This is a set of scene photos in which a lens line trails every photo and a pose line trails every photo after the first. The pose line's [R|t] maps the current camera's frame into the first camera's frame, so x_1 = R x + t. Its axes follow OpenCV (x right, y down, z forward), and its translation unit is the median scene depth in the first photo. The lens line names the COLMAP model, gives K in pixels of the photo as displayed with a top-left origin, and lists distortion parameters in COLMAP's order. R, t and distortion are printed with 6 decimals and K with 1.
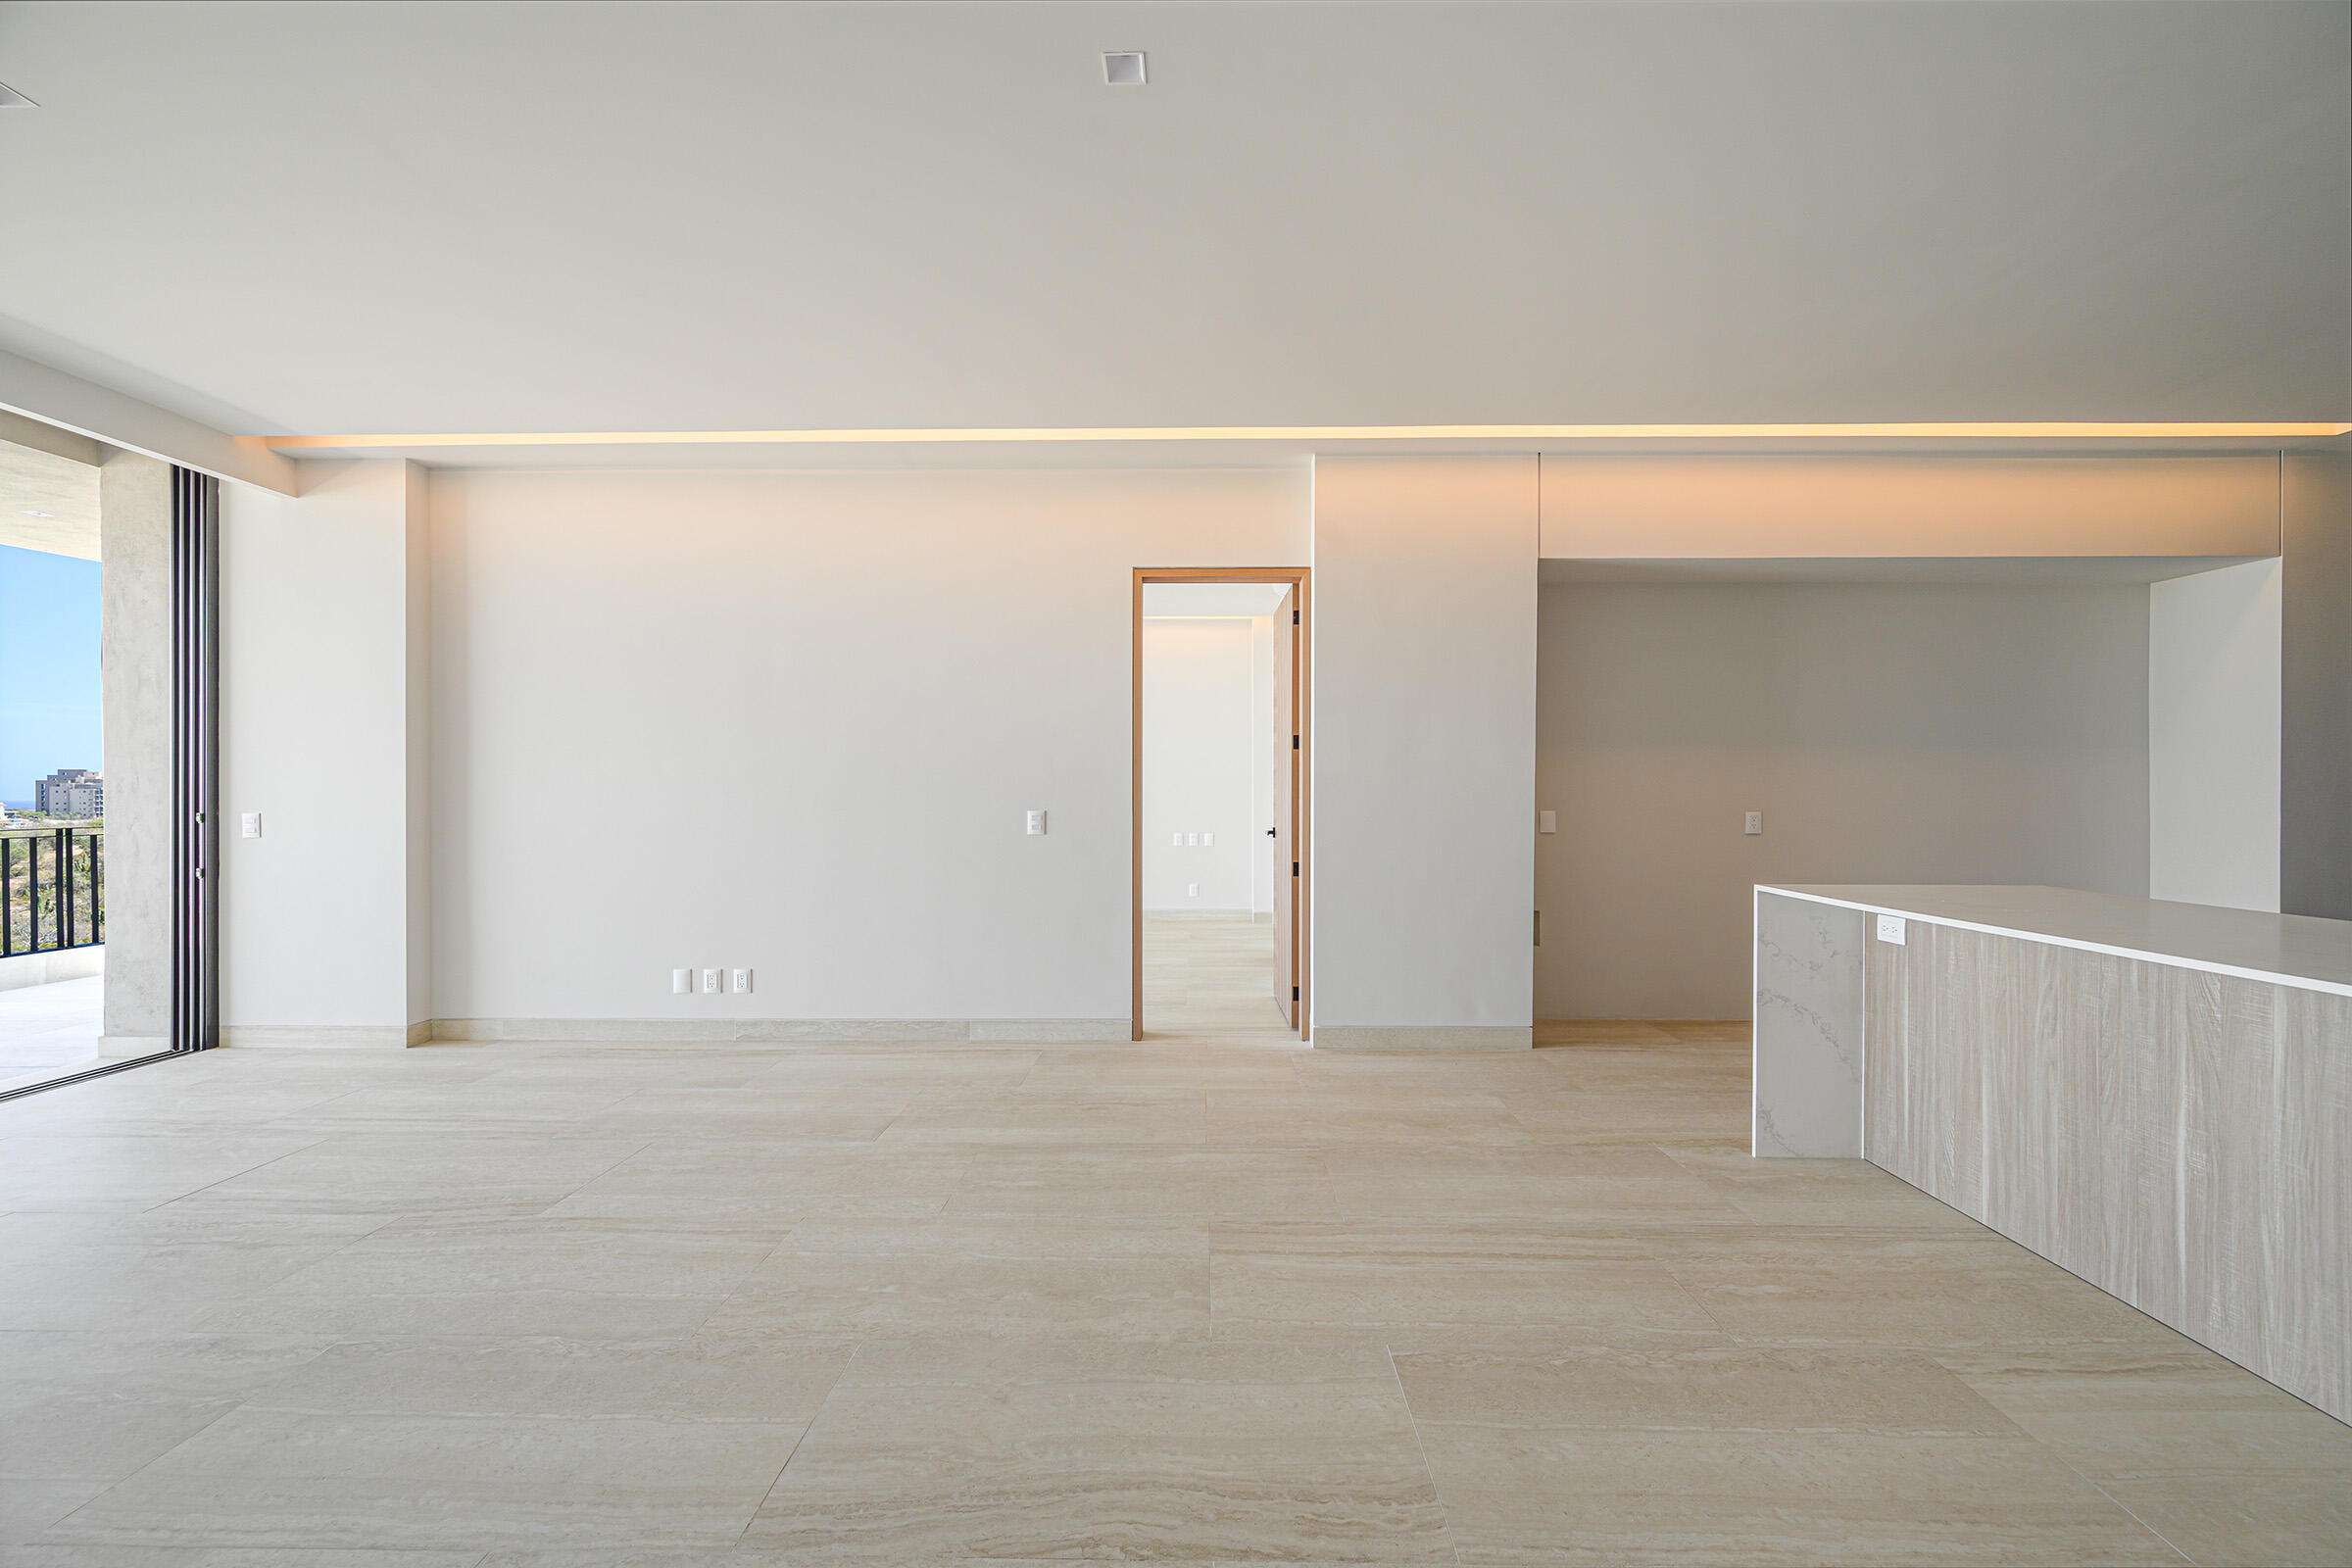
lens RADIAL K [[919.6, 0, 1176.0], [0, 919.6, 784.0], [0, 0, 1]] dist [-0.002686, -0.000050]
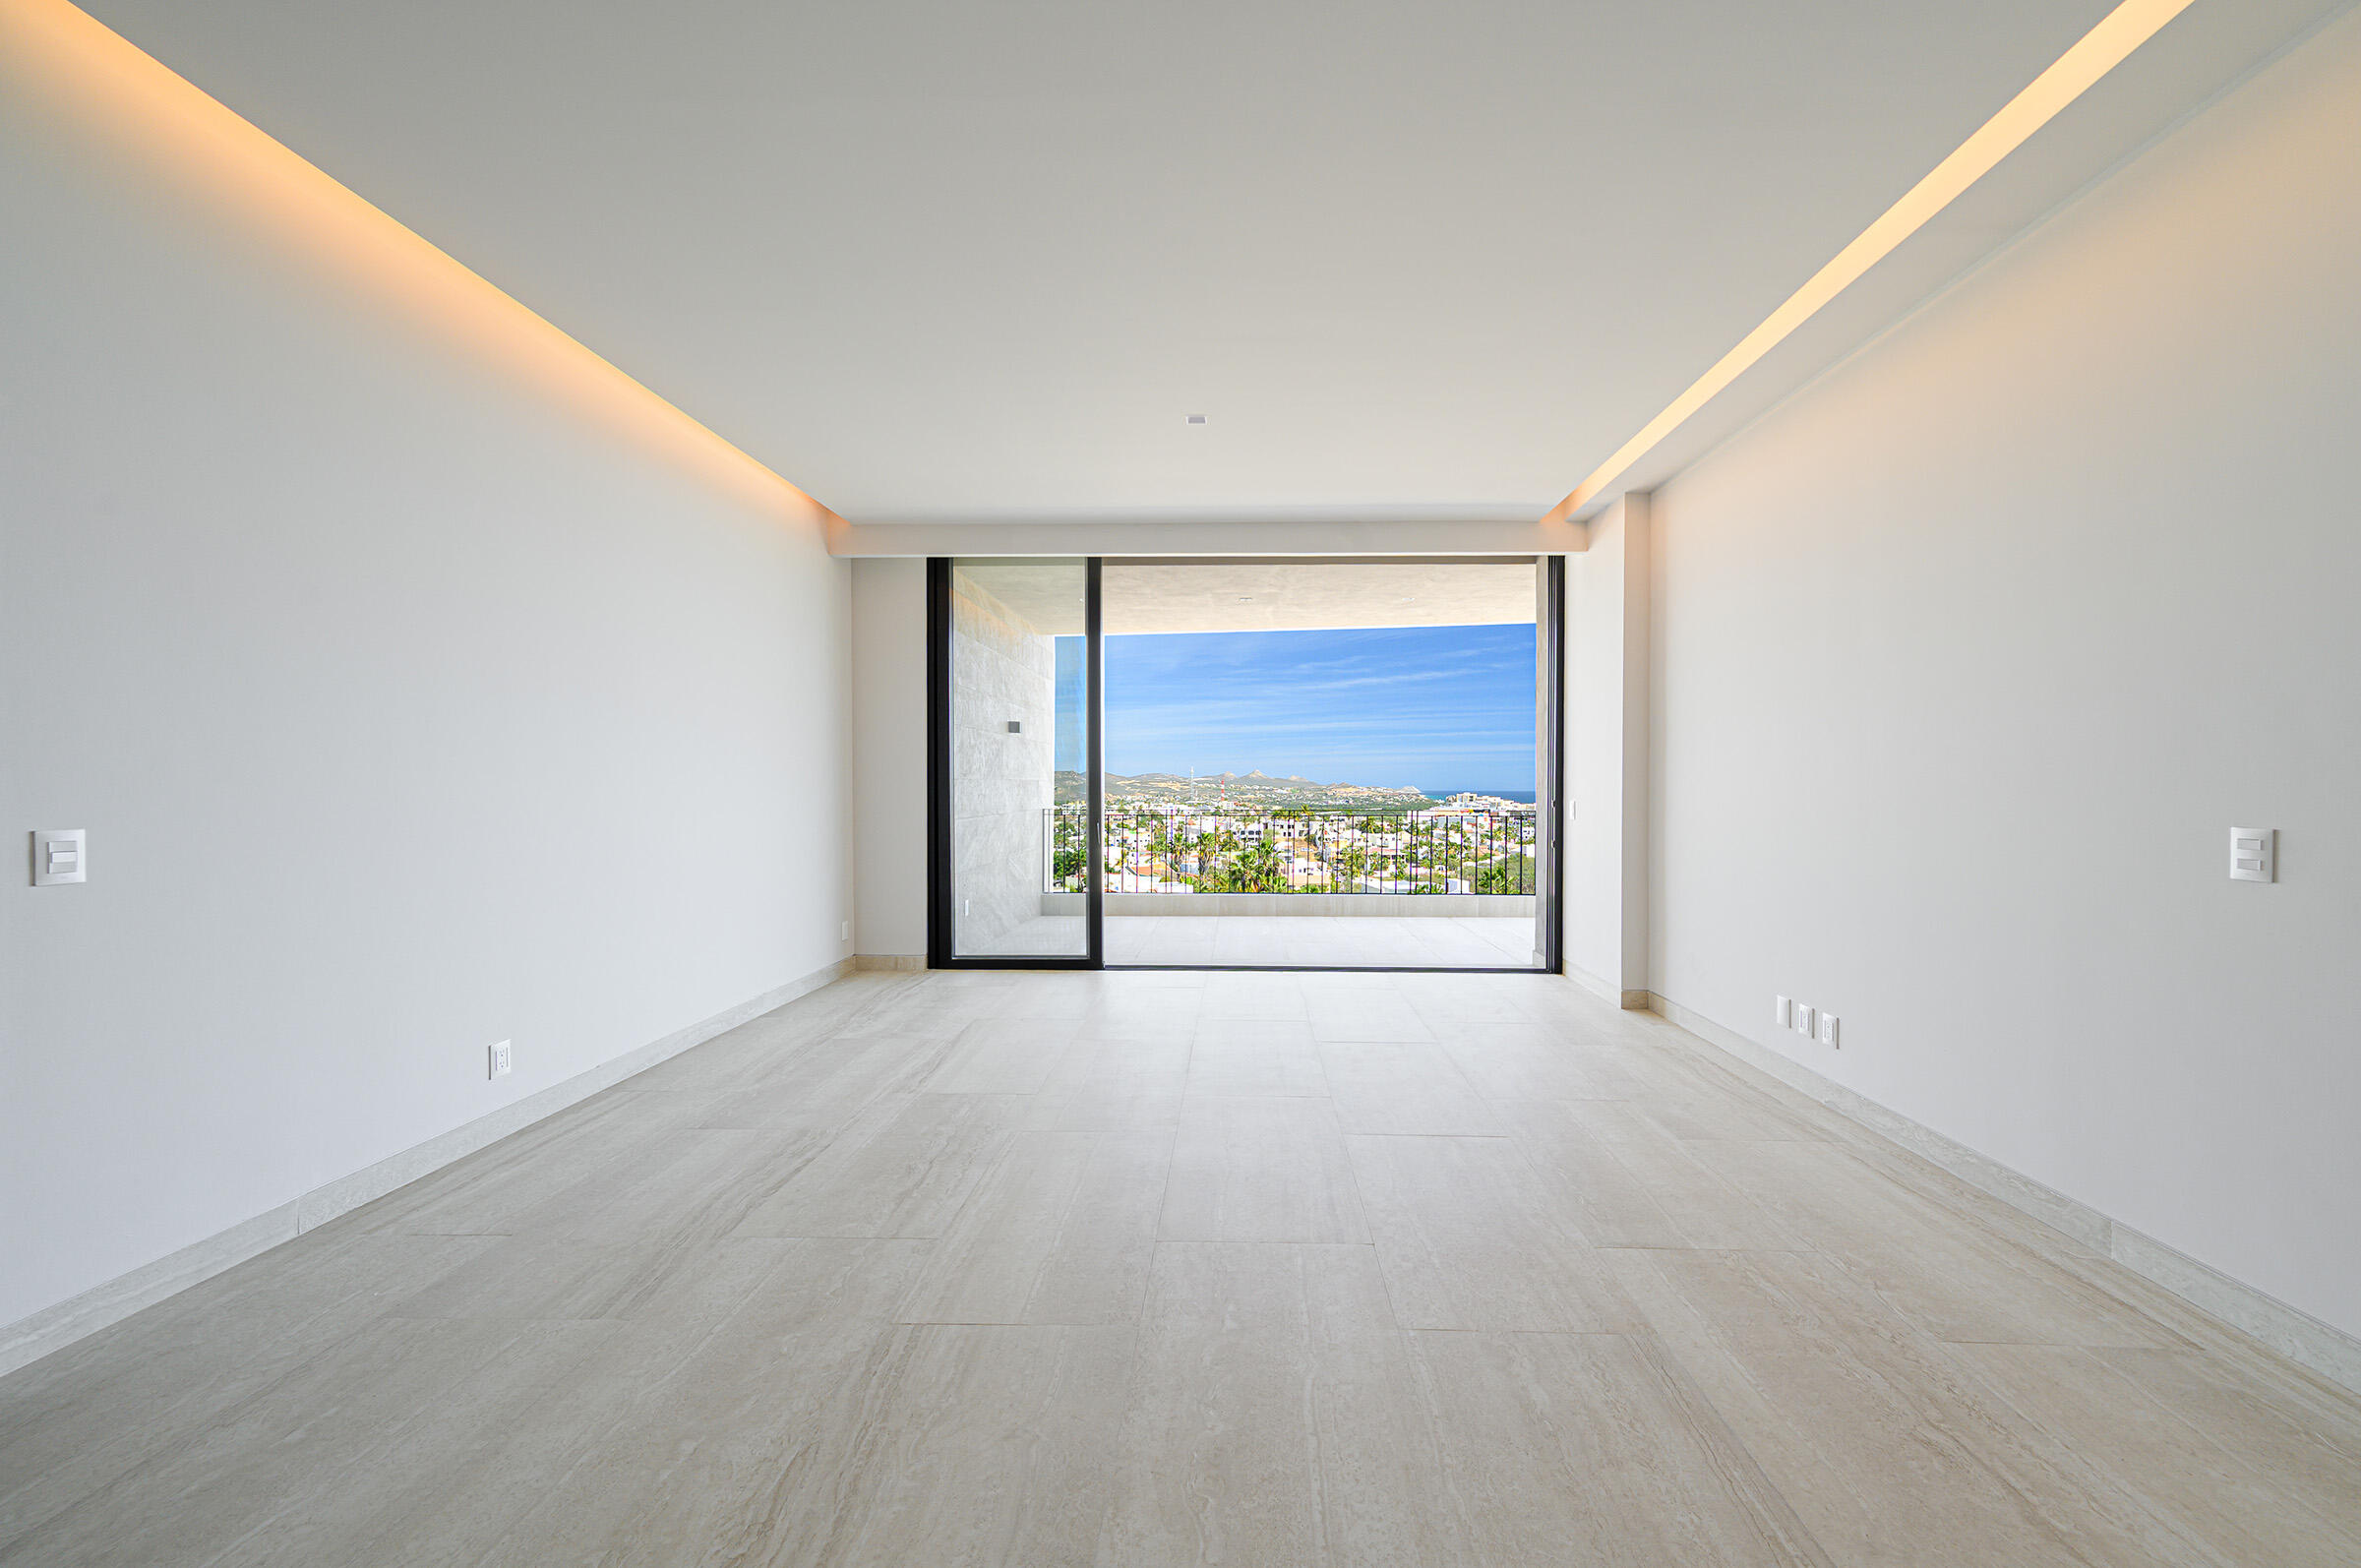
lens RADIAL K [[917.3, 0, 1223.8], [0, 917.3, 787.1], [0, 0, 1]] dist [0.001780, 0.000301]
pose [[0.003029, 0.003284, -0.999990, 0.500861], [0.005339, 0.999980, 0.003301, 0.007920], [0.999981, -0.005349, 0.003011, 0.822678]]
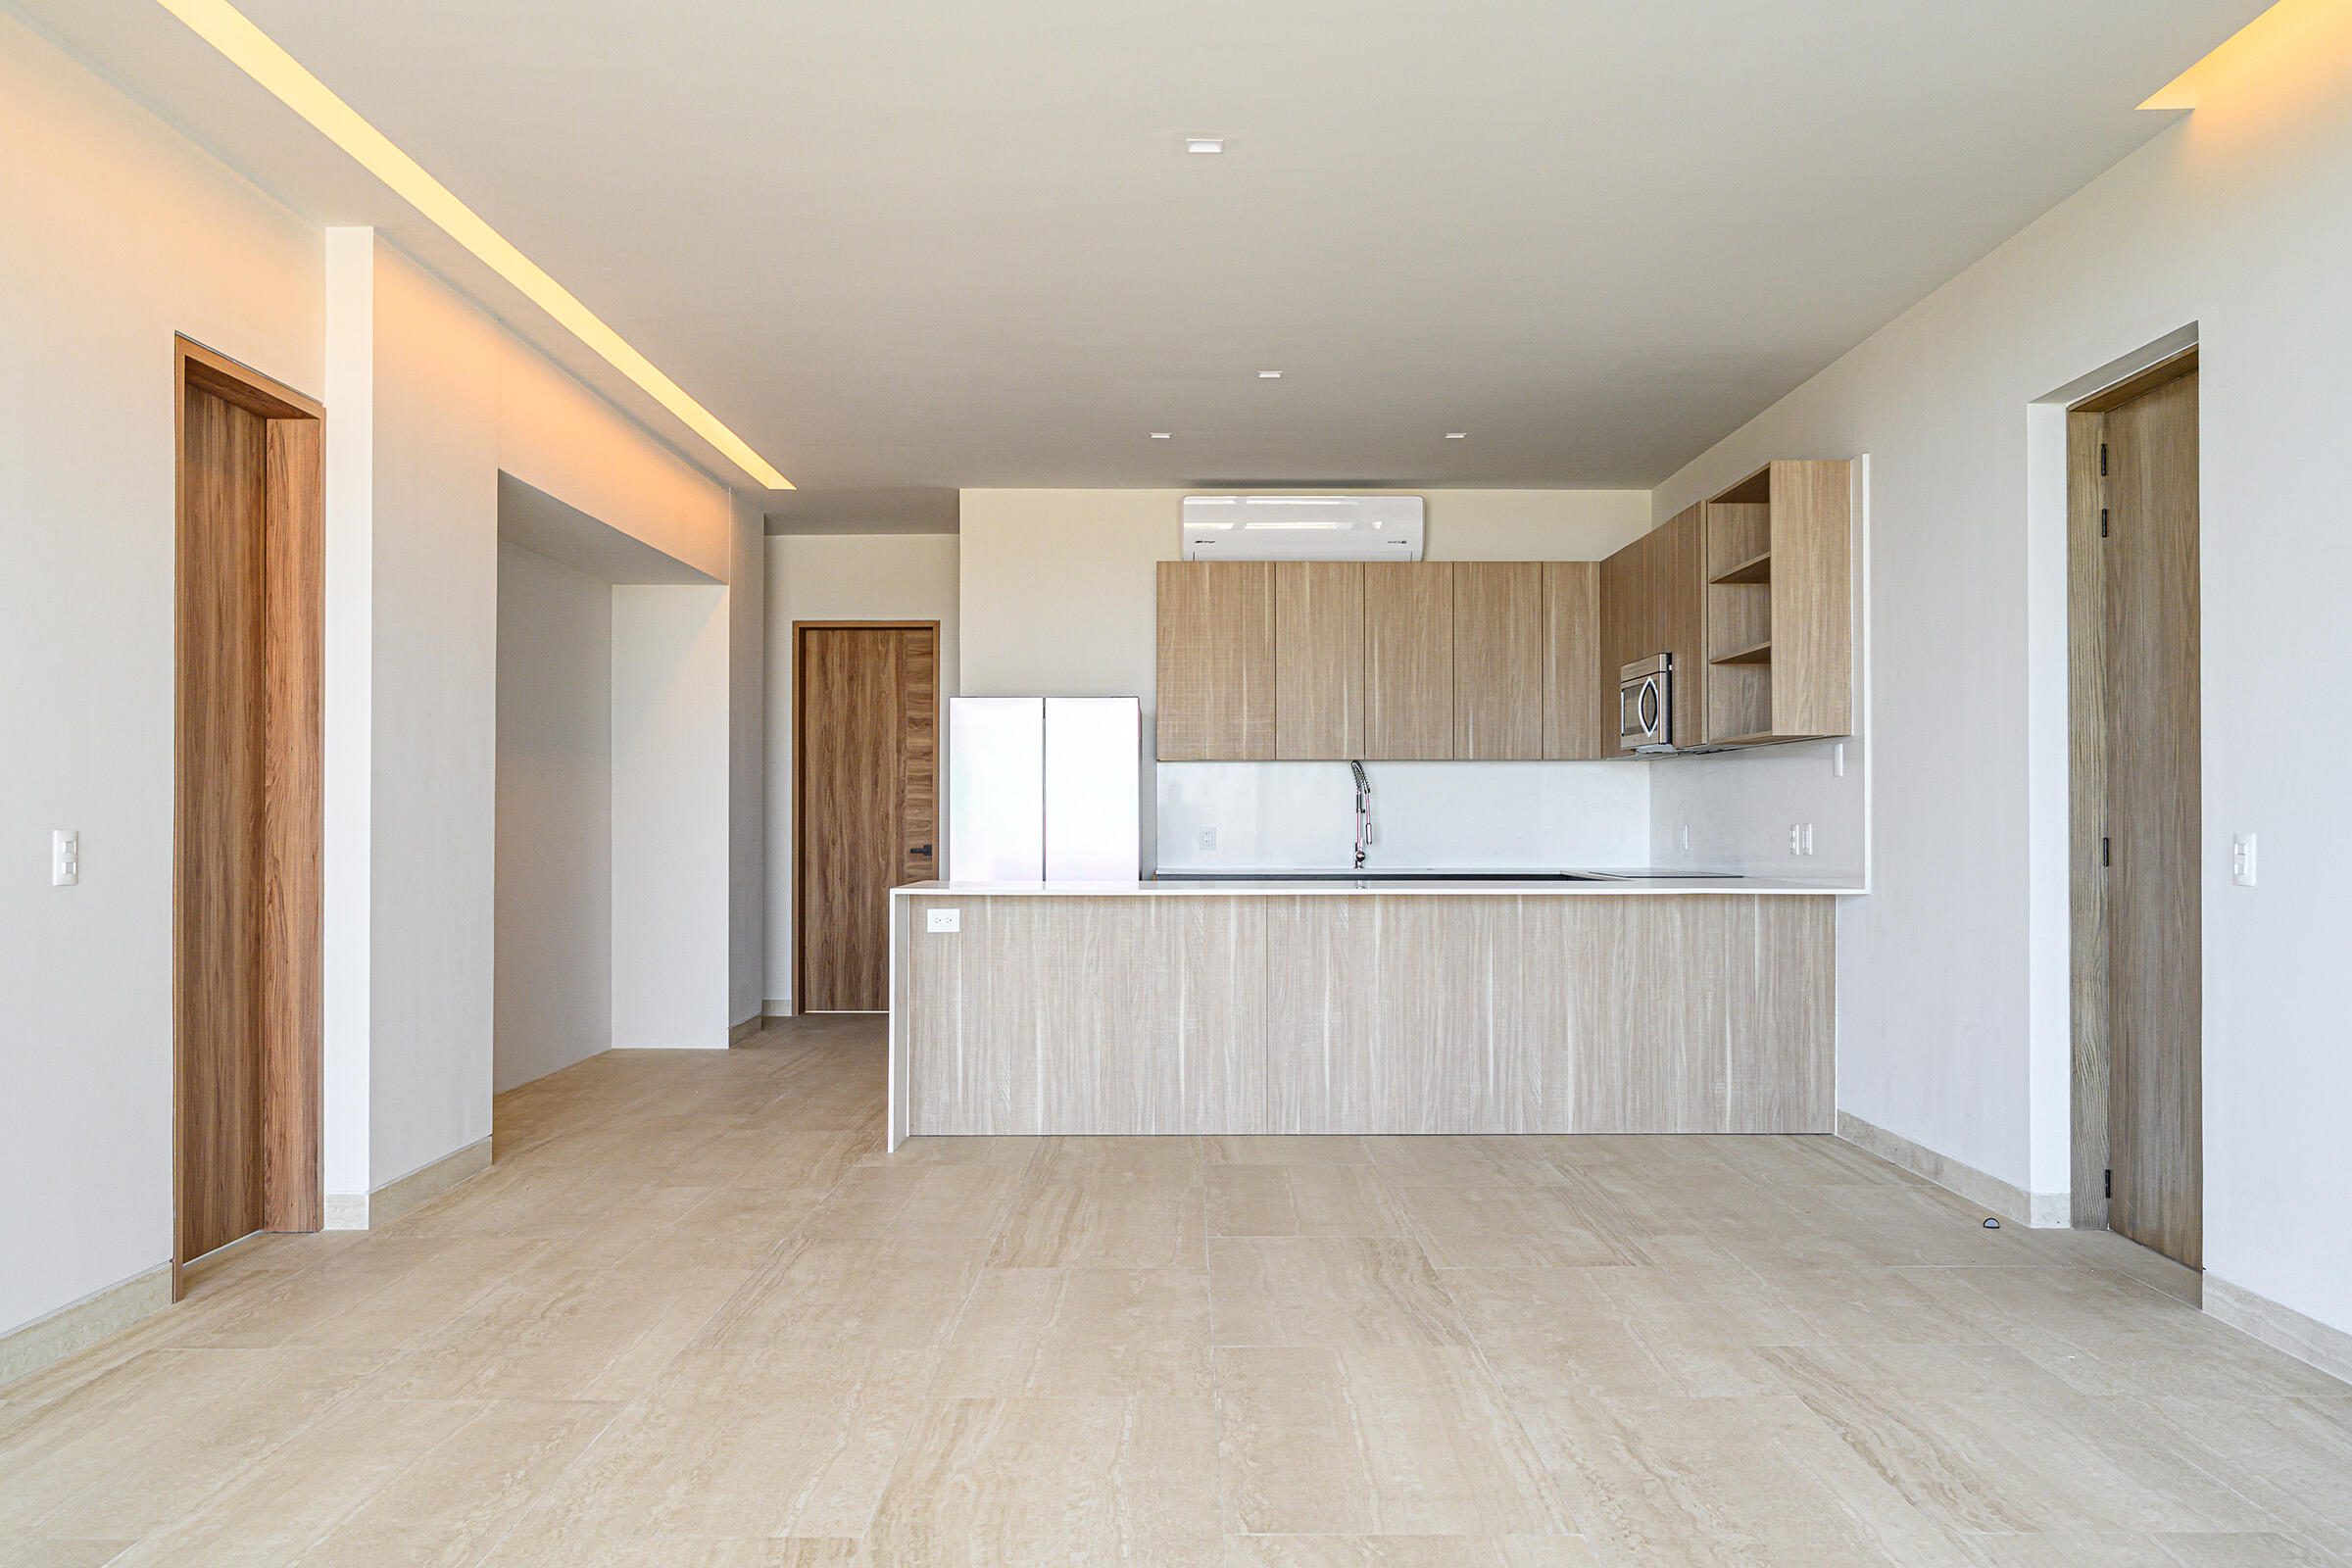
lens RADIAL K [[2051.0, 0, 1182.6], [0, 2051.0, 790.8], [0, 0, 1]] dist [-0.002294, 0.005452]
pose [[-0.020658, 0.013661, 0.999693, -1.906920], [-0.006220, 0.999886, -0.013792, 0.032786], [-0.999767, -0.006503, -0.020571, 0.814308]]
